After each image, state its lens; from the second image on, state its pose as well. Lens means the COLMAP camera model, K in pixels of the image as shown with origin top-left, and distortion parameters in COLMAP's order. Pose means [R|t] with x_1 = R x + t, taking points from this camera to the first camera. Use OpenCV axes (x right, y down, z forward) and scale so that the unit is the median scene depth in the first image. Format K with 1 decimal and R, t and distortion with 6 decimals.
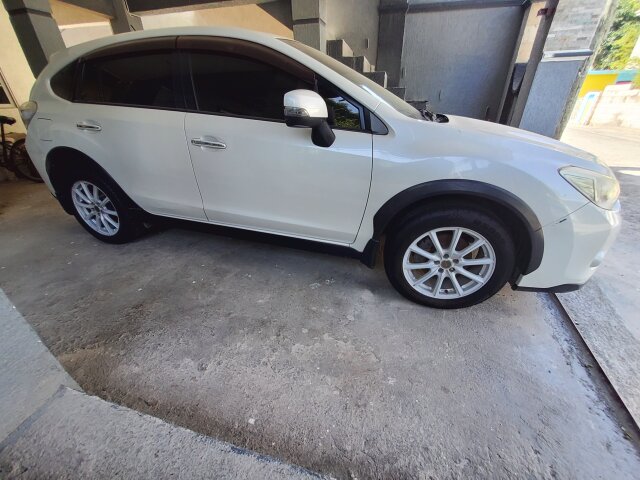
lens RADIAL K [[252.3, 0, 323.3], [0, 252.3, 238.9], [0, 0, 1]] dist [0.001032, -0.000346]
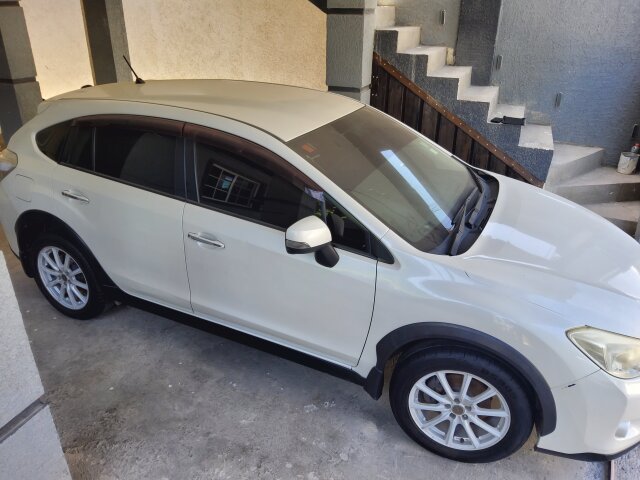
lens RADIAL K [[497.6, 0, 317.4], [0, 497.6, 239.2], [0, 0, 1]] dist [0.050819, -0.110068]
pose [[0.988305, 0.083677, -0.127482, 0.172150], [-0.088774, 0.995443, -0.034829, -0.350828], [0.123987, 0.045738, 0.991229, -0.721211]]
